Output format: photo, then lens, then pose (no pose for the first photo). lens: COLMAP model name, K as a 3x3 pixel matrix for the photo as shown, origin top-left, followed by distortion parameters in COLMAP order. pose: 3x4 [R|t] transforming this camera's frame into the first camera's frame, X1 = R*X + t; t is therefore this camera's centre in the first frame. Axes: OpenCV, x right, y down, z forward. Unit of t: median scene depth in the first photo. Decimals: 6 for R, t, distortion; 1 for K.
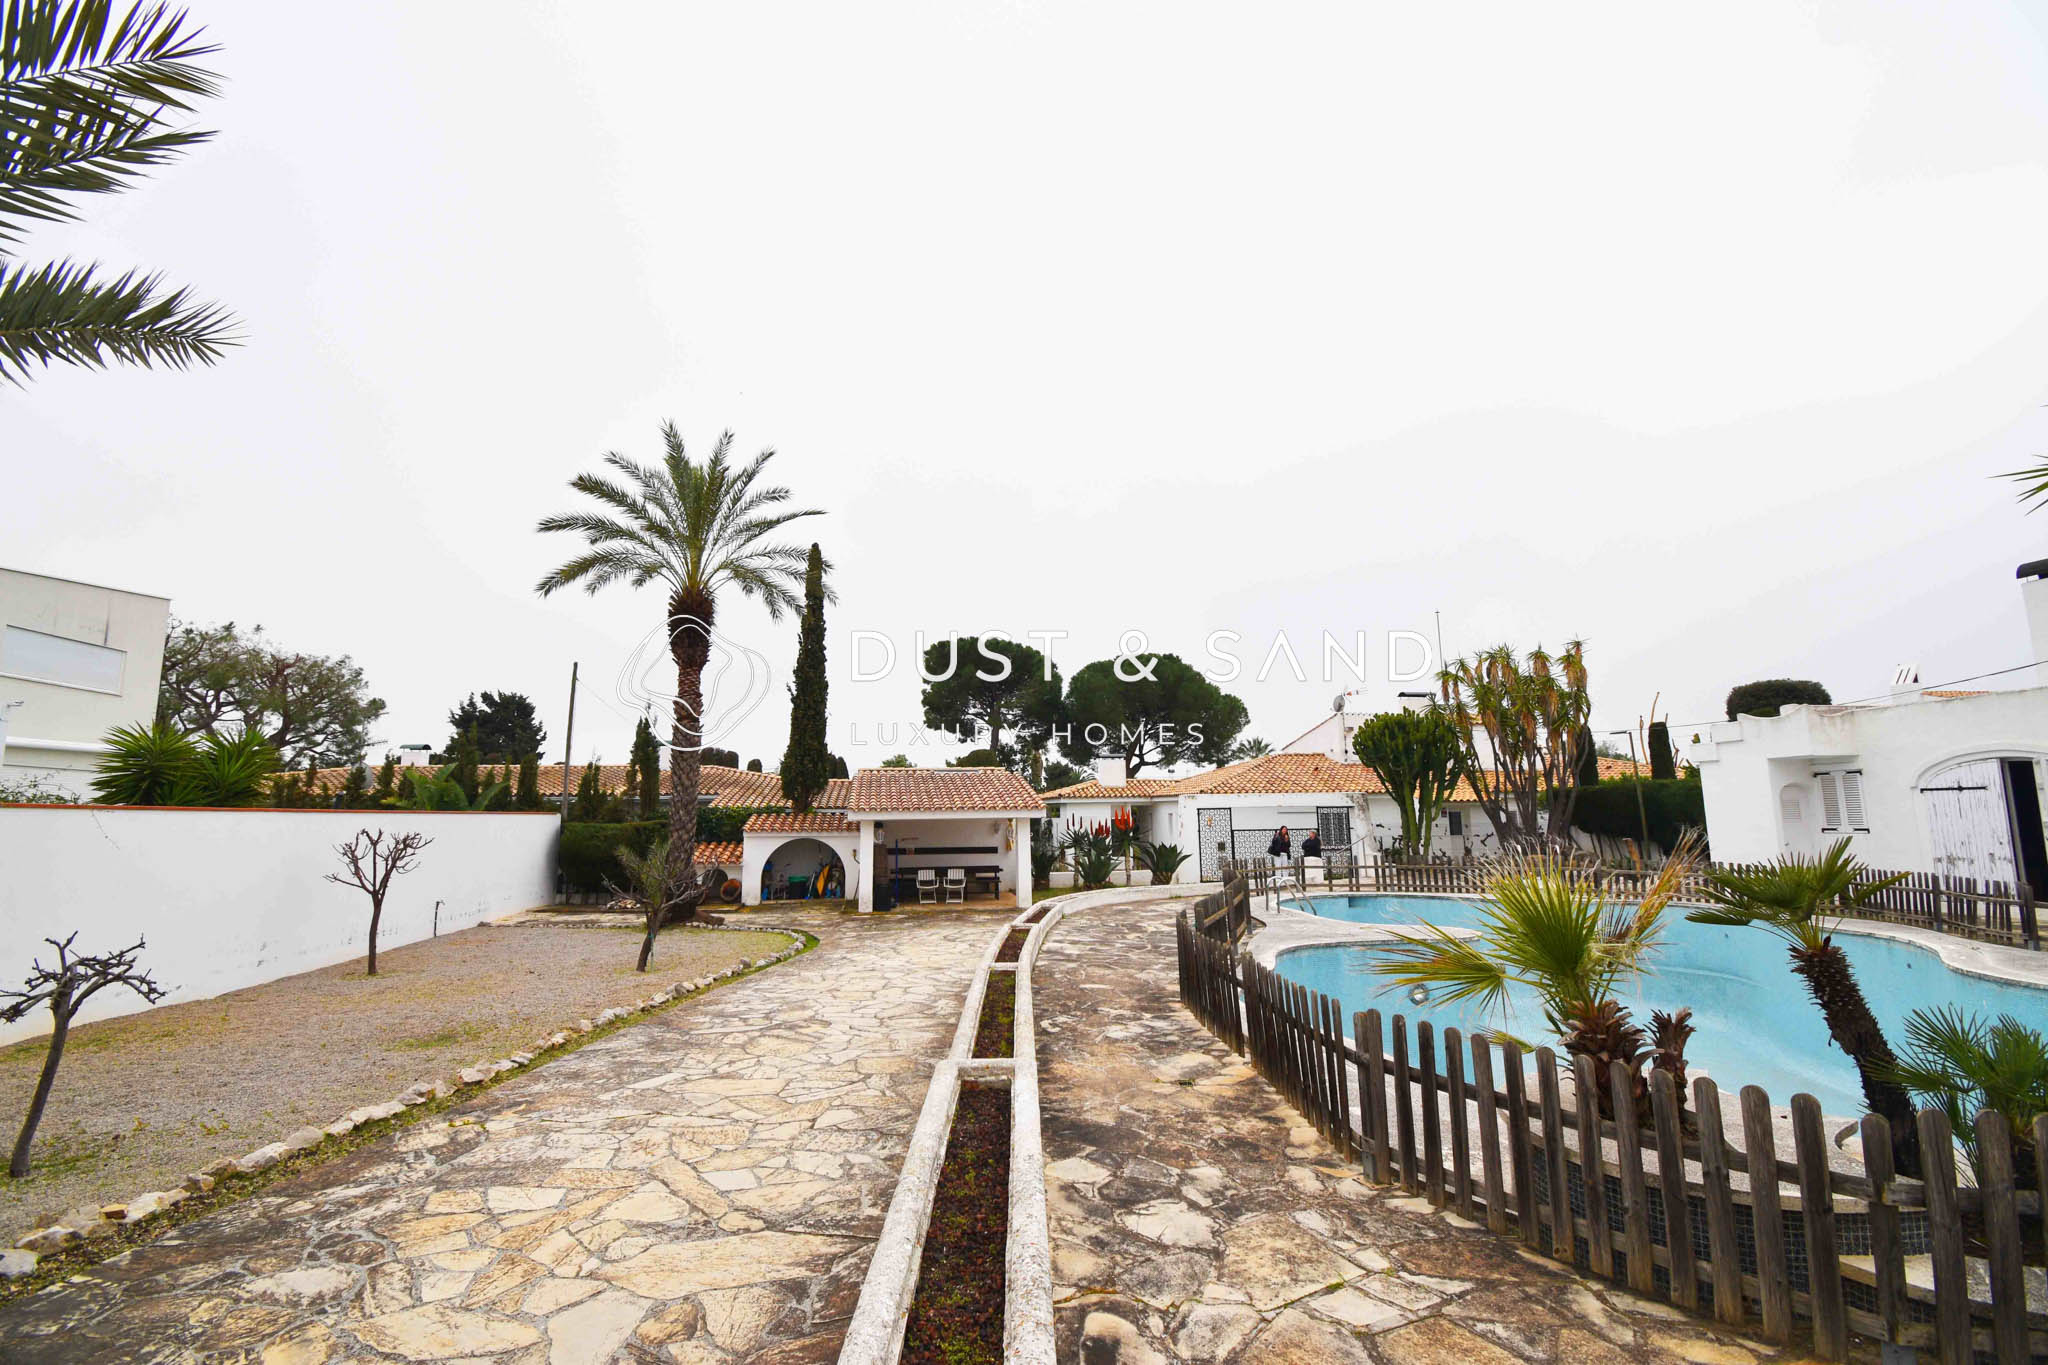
lens RADIAL K [[897.1, 0, 1025.1], [0, 897.1, 682.9], [0, 0, 1]] dist [-0.007396, -0.008173]
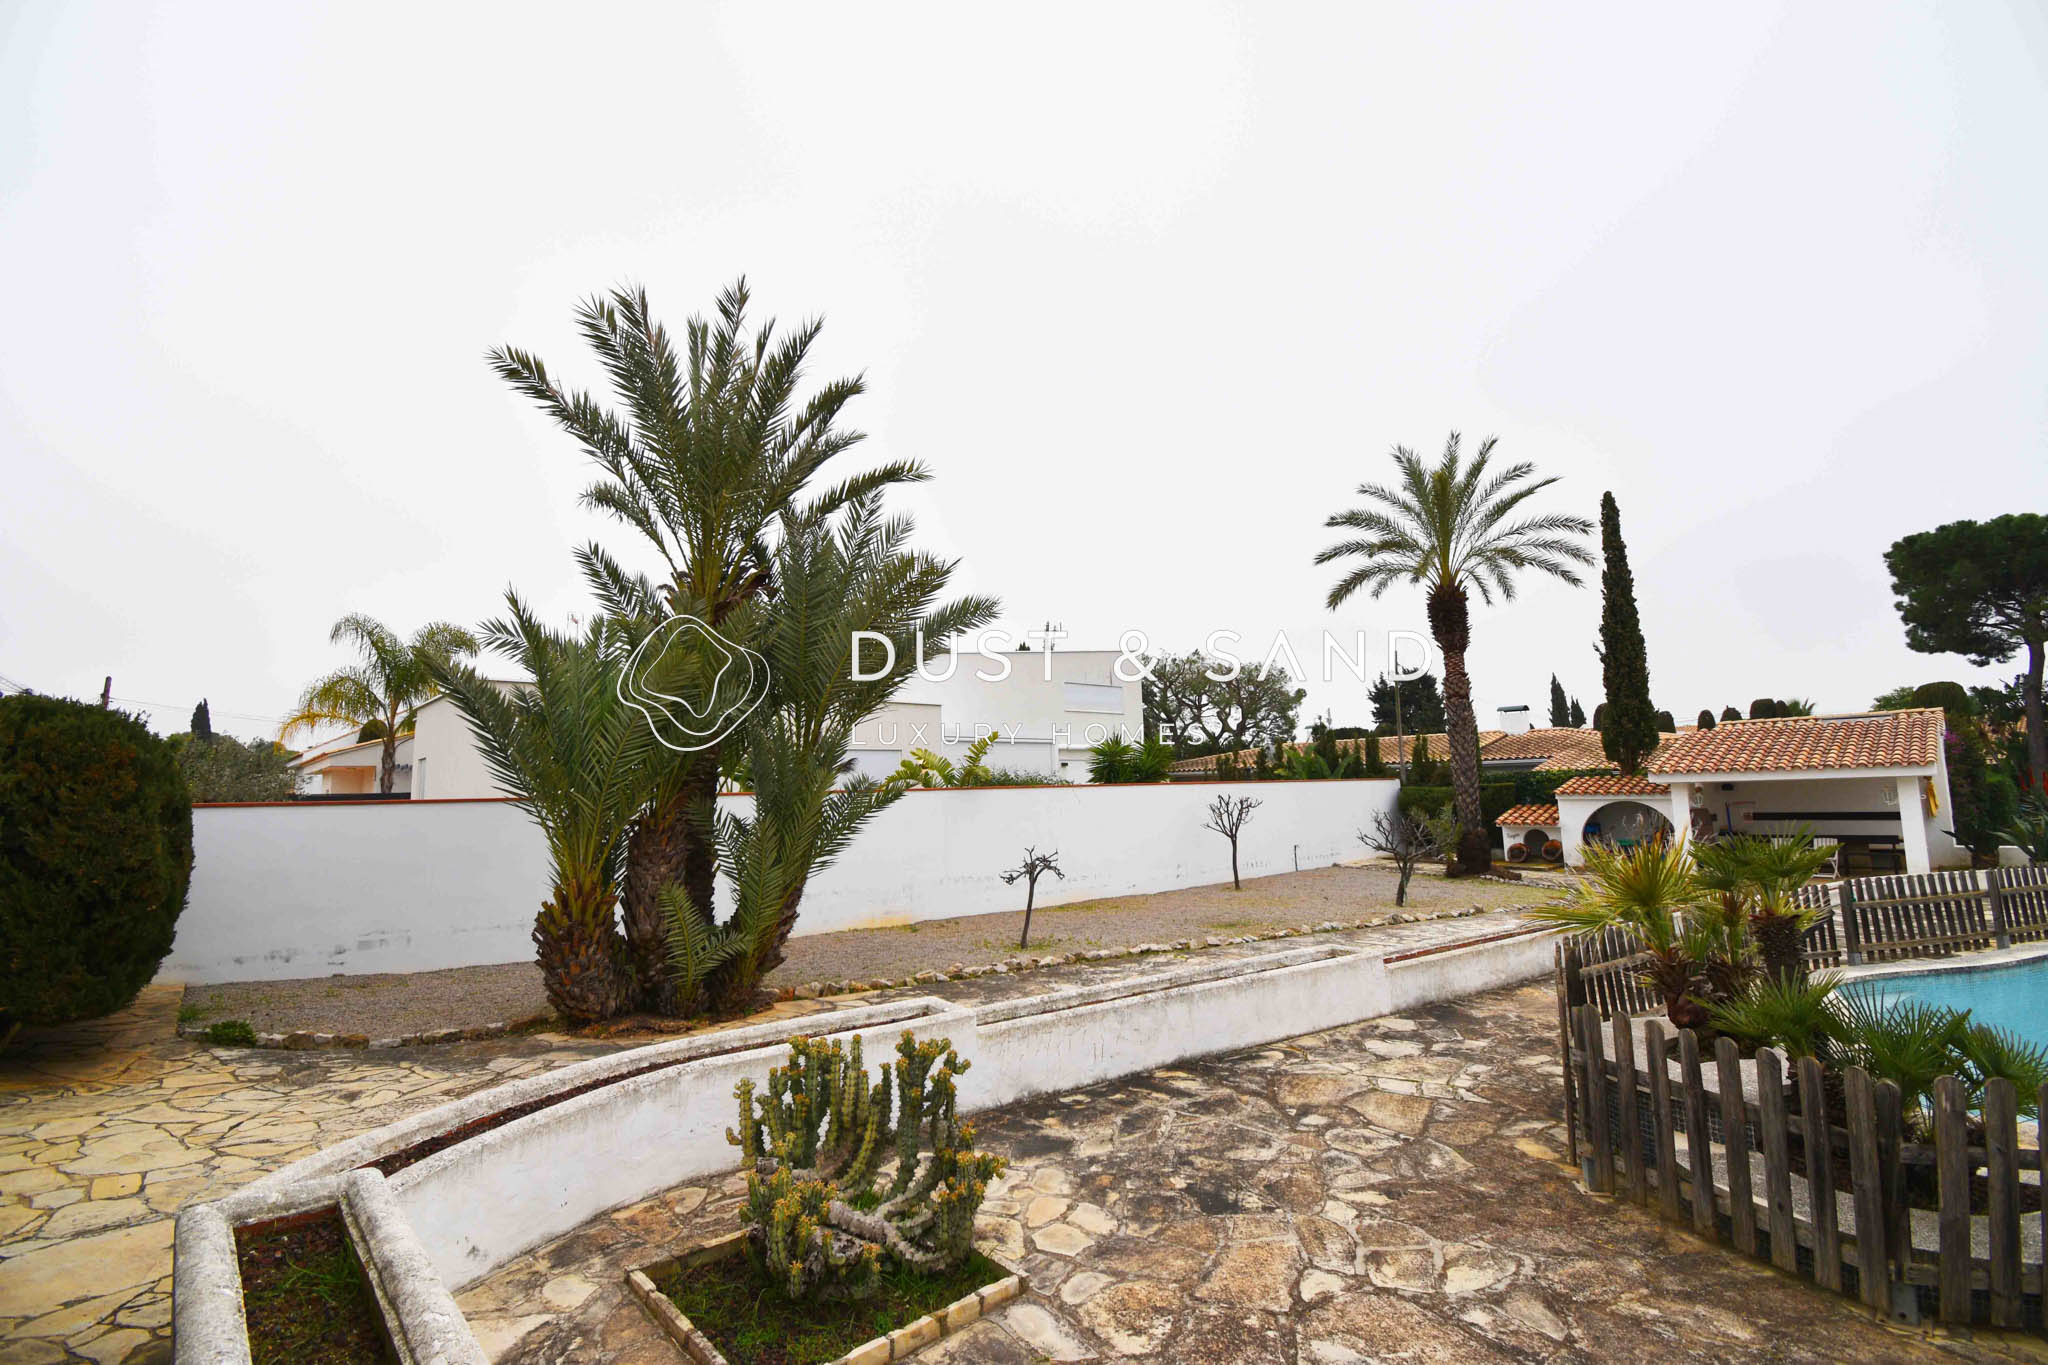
lens RADIAL K [[897.1, 0, 1028.6], [0, 897.1, 677.6], [0, 0, 1]] dist [-0.007396, -0.008173]
pose [[0.558260, -0.106733, -0.822772, 0.204820], [0.138801, 0.989729, -0.034214, -0.015672], [0.817973, -0.095101, 0.567341, -0.066526]]
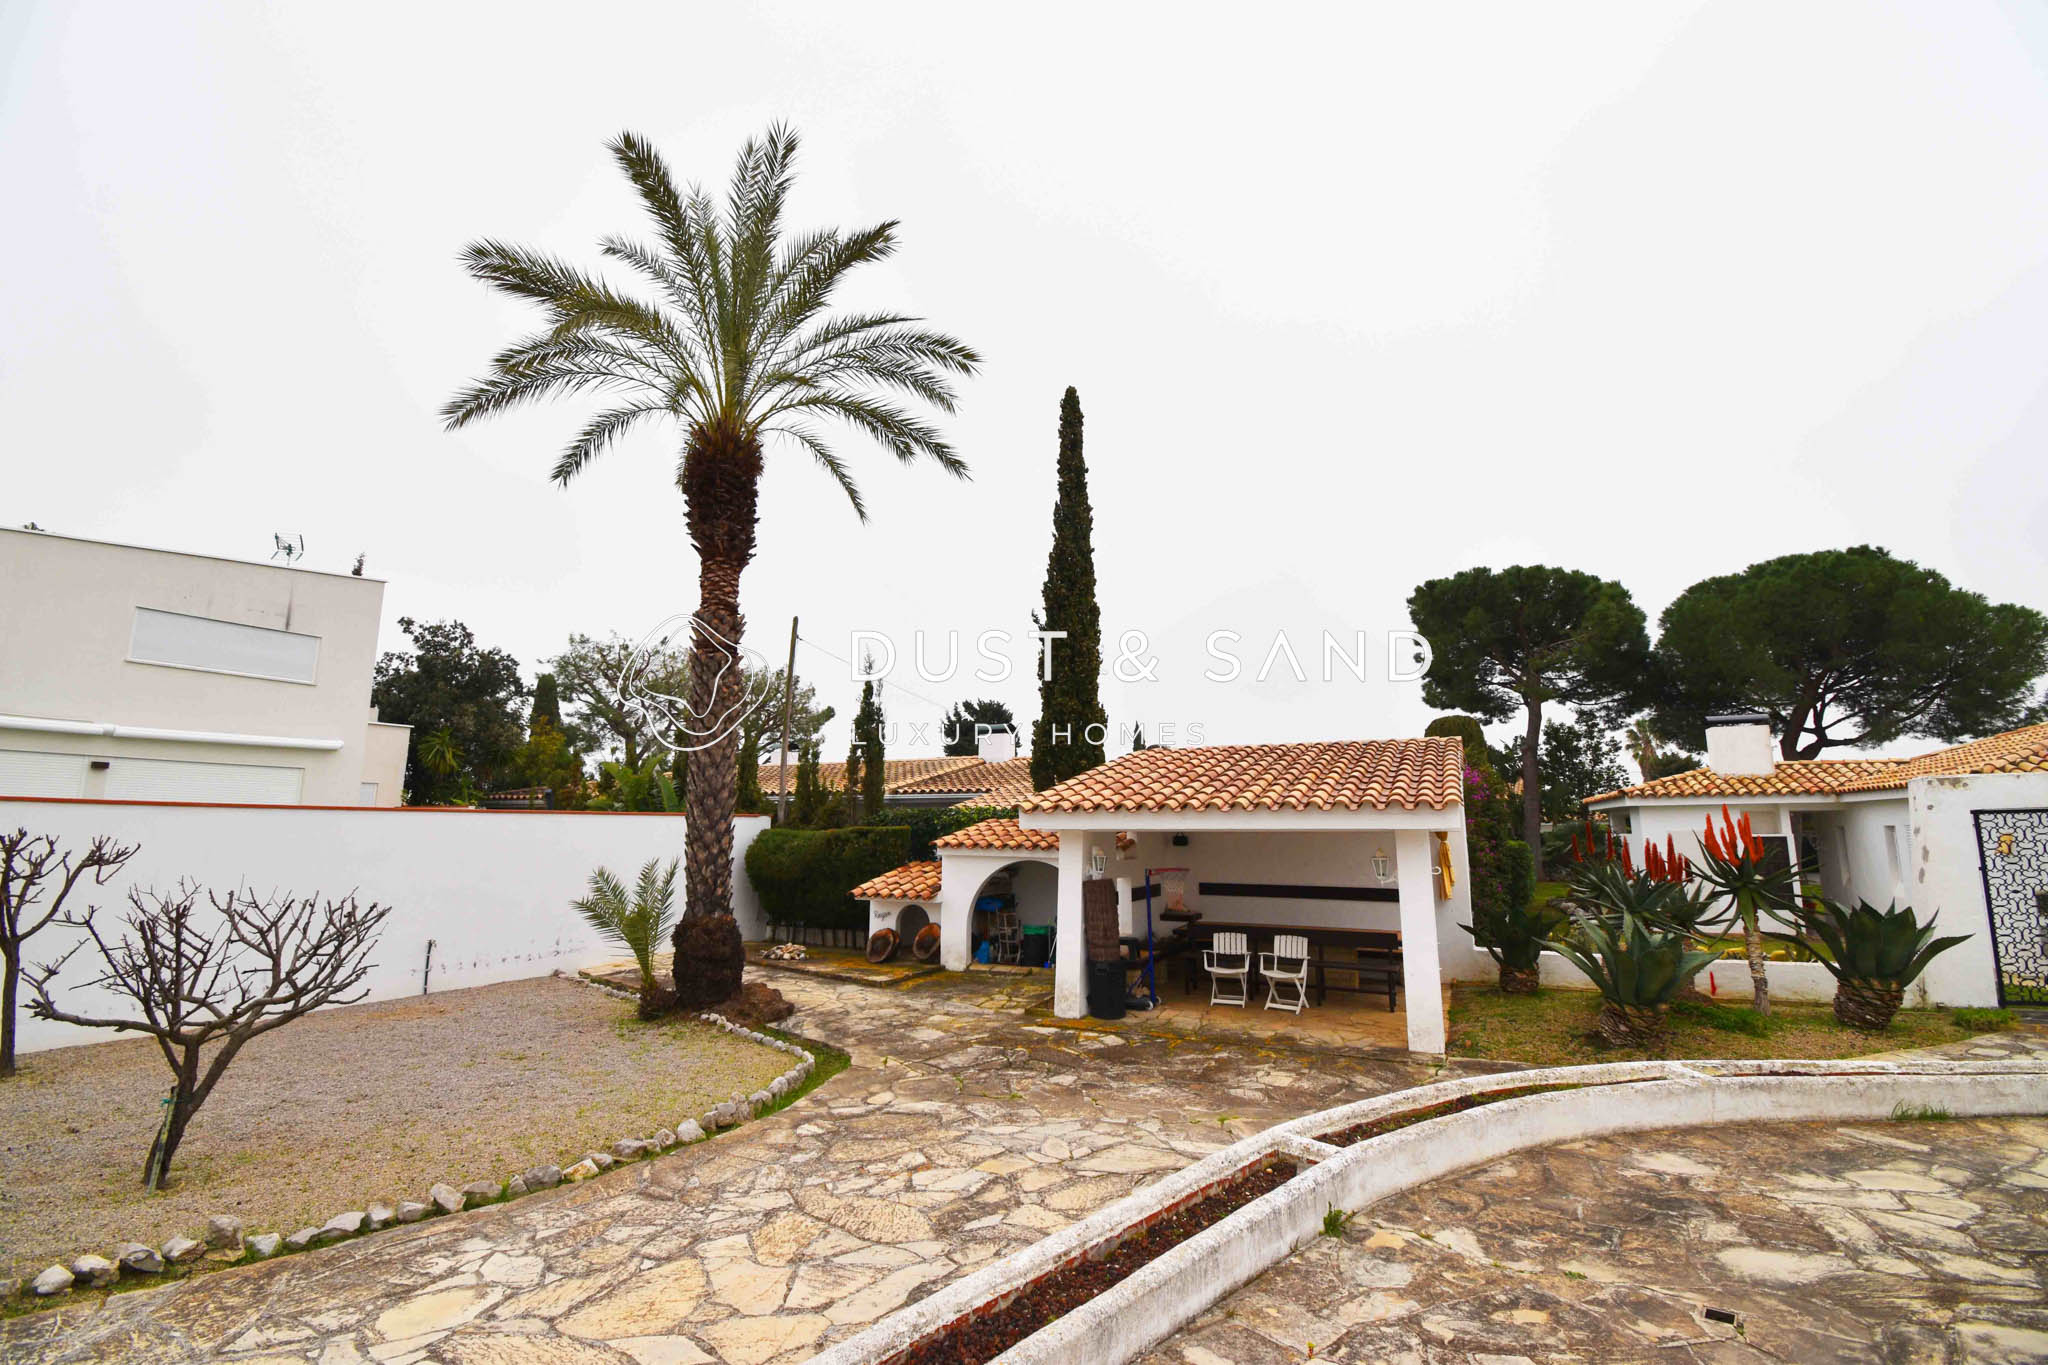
lens RADIAL K [[897.1, 0, 1014.9], [0, 897.1, 680.0], [0, 0, 1]] dist [-0.007396, -0.008173]
pose [[0.815607, -0.082347, -0.572717, 0.085342], [0.073100, 0.996555, -0.039185, 0.080943], [0.573970, -0.009906, 0.818816, 0.529304]]
